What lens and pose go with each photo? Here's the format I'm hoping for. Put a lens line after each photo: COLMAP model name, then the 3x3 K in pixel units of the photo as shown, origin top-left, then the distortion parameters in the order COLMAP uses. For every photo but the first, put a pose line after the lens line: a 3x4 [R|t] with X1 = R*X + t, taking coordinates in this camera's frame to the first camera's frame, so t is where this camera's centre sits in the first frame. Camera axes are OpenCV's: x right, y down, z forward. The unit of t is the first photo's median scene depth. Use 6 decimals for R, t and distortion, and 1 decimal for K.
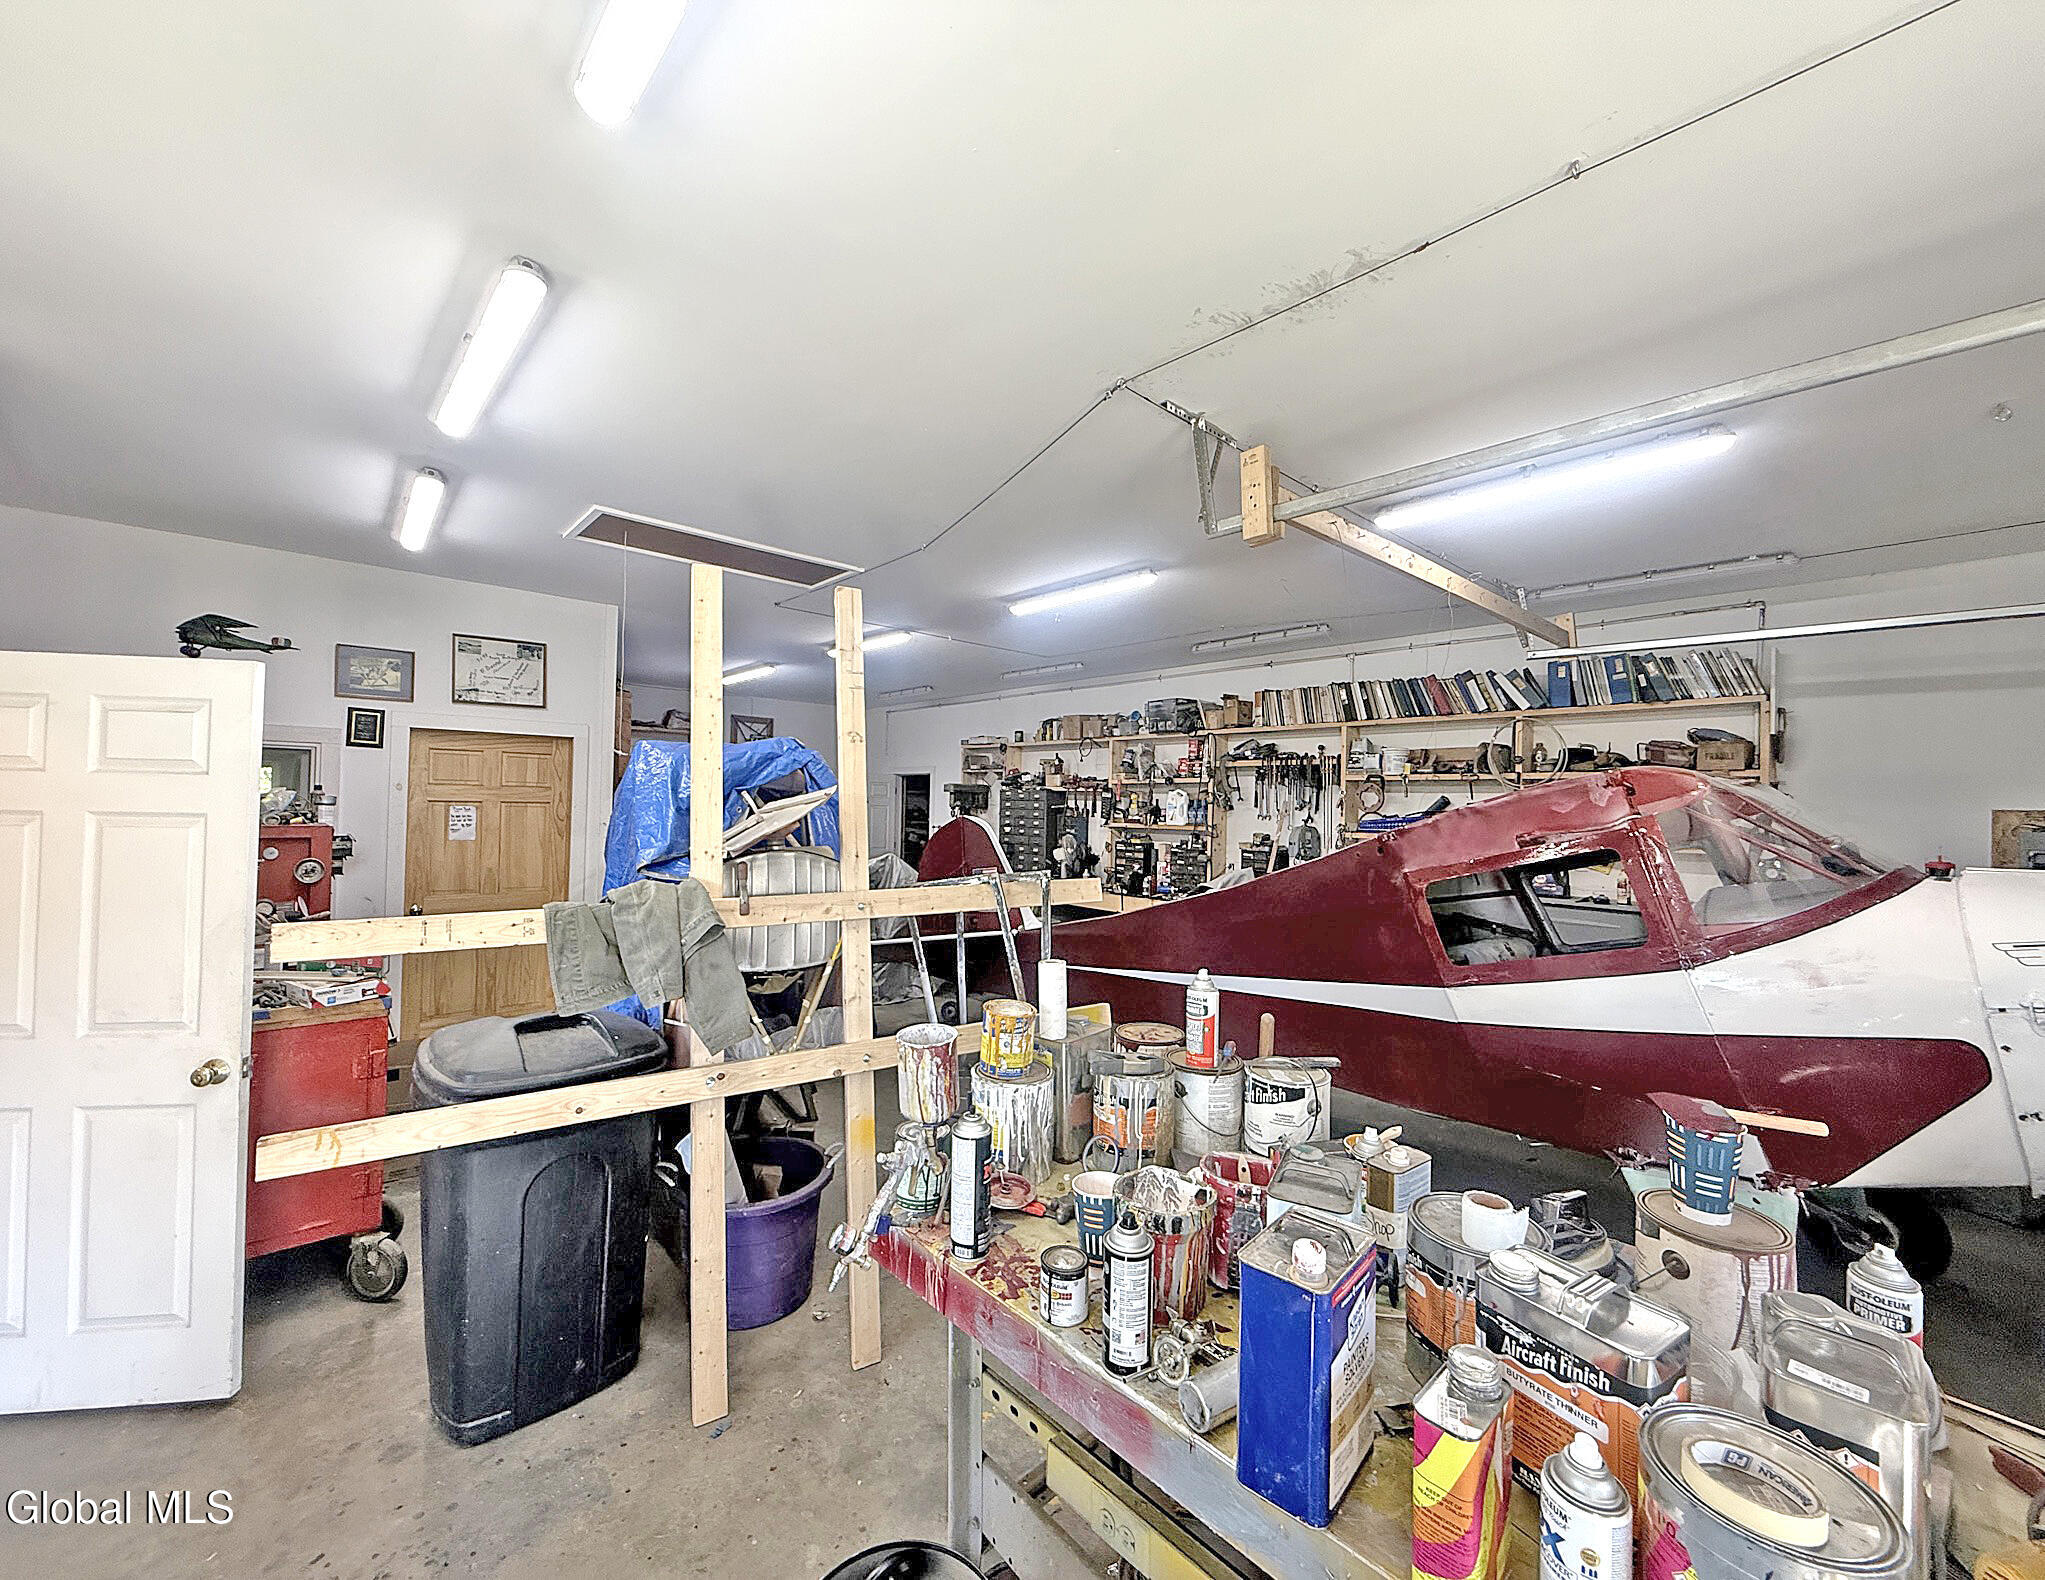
lens RADIAL K [[826.4, 0, 1018.4], [0, 826.4, 791.5], [0, 0, 1]] dist [-0.002258, -0.000157]
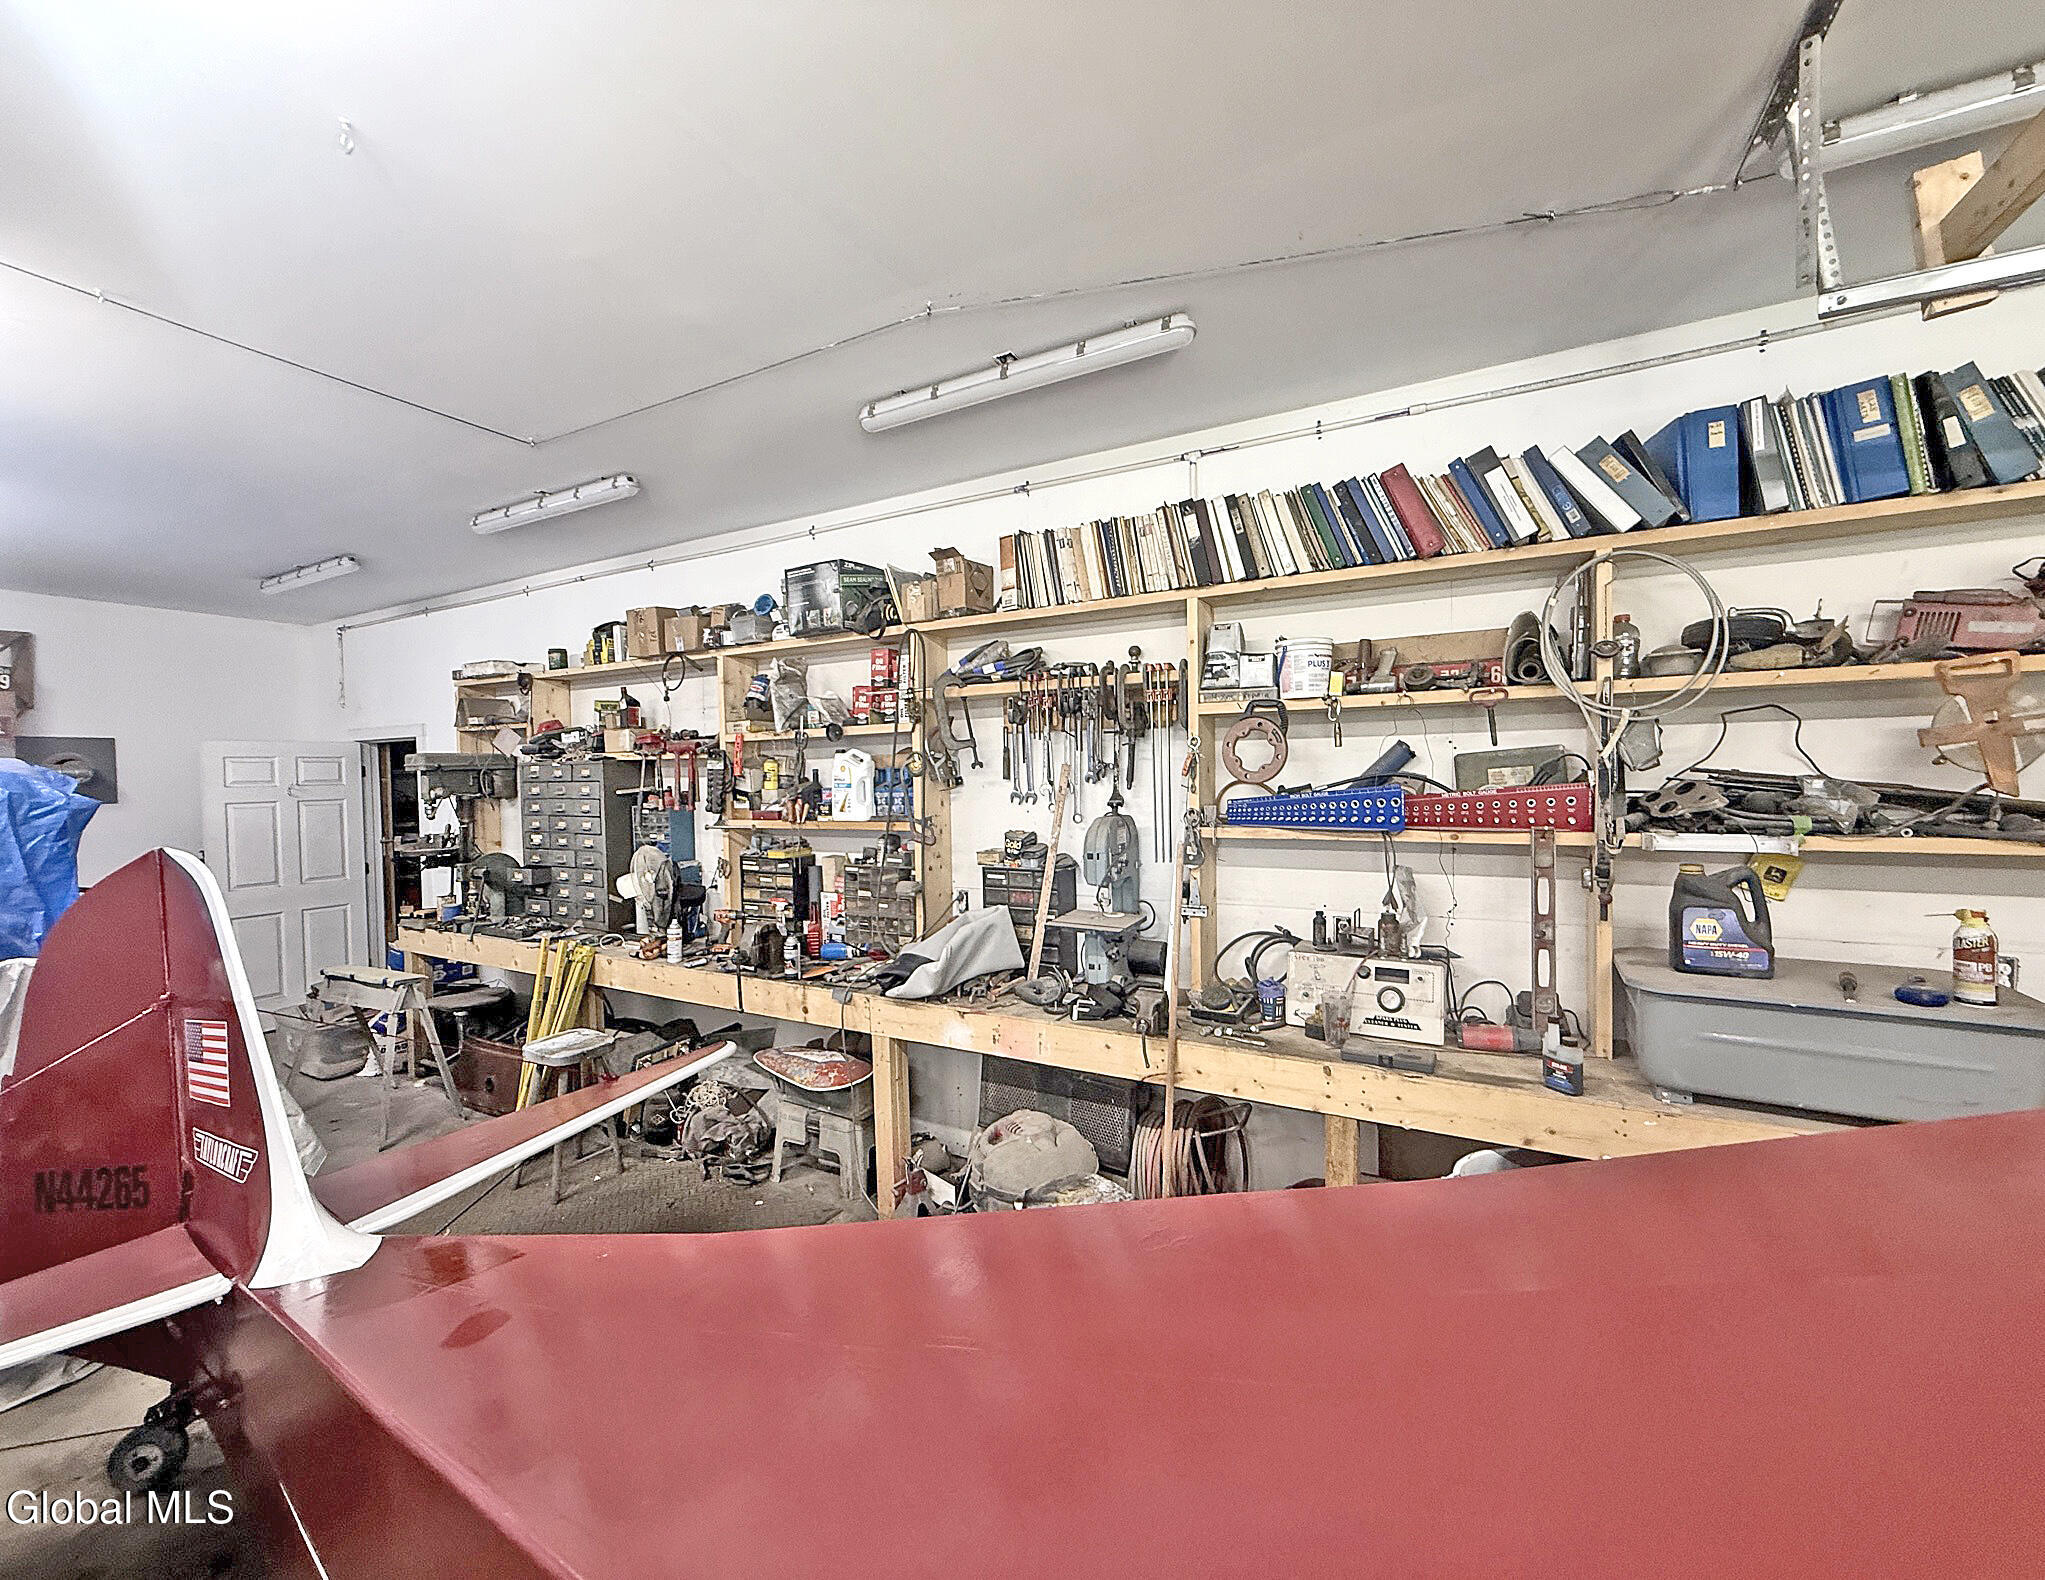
lens RADIAL K [[826.4, 0, 1020.1], [0, 826.4, 789.0], [0, 0, 1]] dist [-0.002258, -0.000157]
pose [[0.941031, -0.048880, 0.334769, 0.126075], [0.035639, 0.998324, 0.045587, 0.002630], [-0.336437, -0.030968, 0.941197, 0.521756]]
